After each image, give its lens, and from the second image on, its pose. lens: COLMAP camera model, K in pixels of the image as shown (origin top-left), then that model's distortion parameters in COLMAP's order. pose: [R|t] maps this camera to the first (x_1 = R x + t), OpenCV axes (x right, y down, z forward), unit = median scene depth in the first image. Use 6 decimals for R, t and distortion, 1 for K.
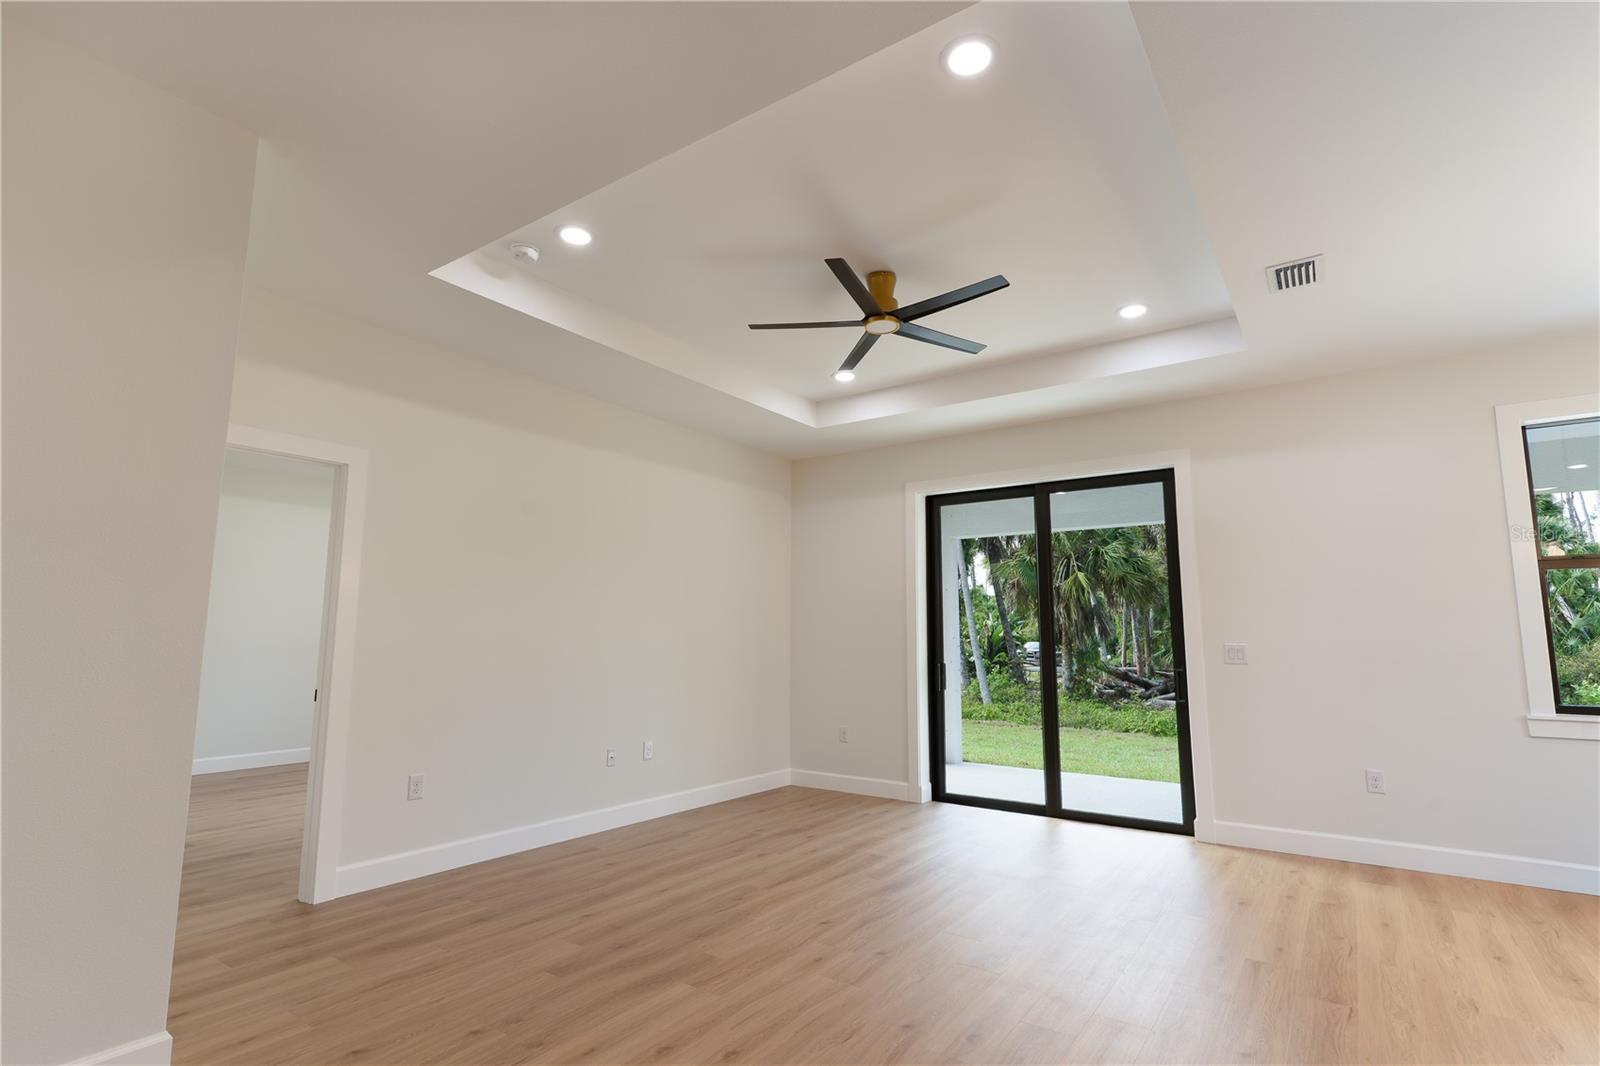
lens RADIAL K [[766.8, 0, 796.3], [0, 766.8, 539.0], [0, 0, 1]] dist [0.001480, 0.000392]
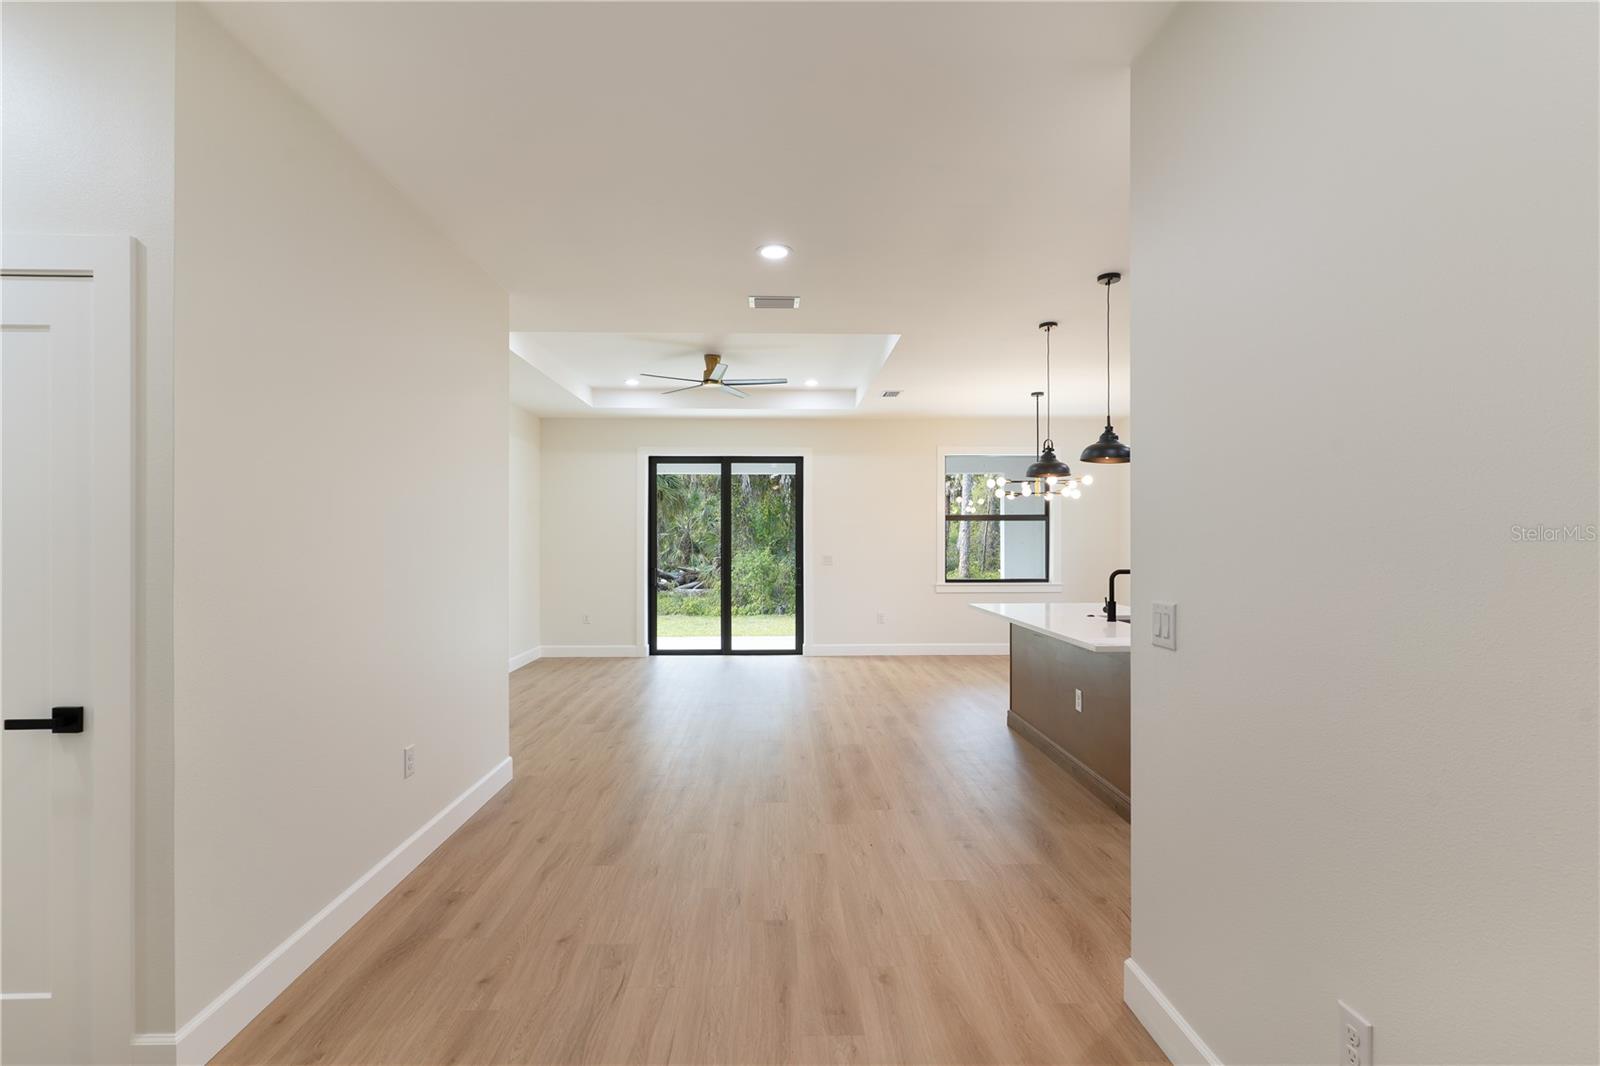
lens RADIAL K [[749.1, 0, 800.0], [0, 749.1, 533.0], [0, 0, 1]] dist [0.002626, 0.000350]
pose [[0.803714, -0.001554, 0.595013, -0.527636], [-0.071988, 0.992397, 0.099829, -0.085814], [-0.590645, -0.123068, 0.797492, -0.392977]]
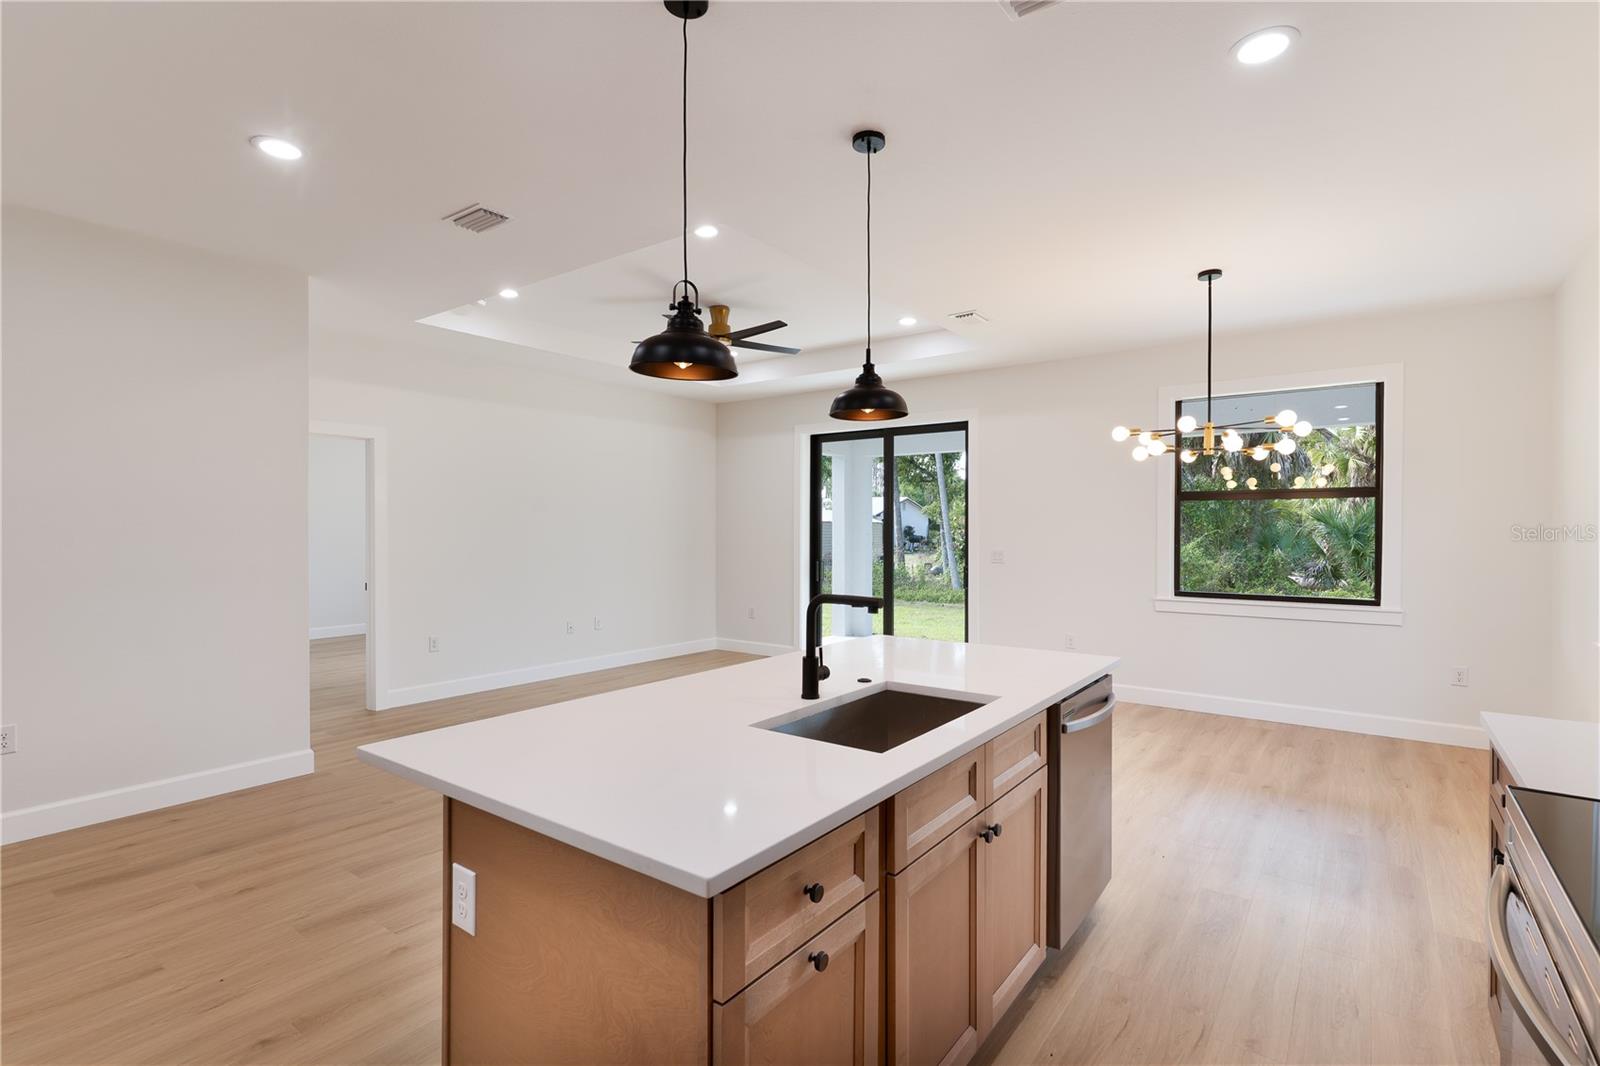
lens RADIAL K [[749.1, 0, 800.0], [0, 749.1, 533.0], [0, 0, 1]] dist [0.002626, 0.000350]
pose [[0.999760, -0.003831, -0.021548, 0.207070], [0.006738, 0.990614, 0.136521, -0.075865], [0.020823, -0.136634, 0.990403, -0.341172]]
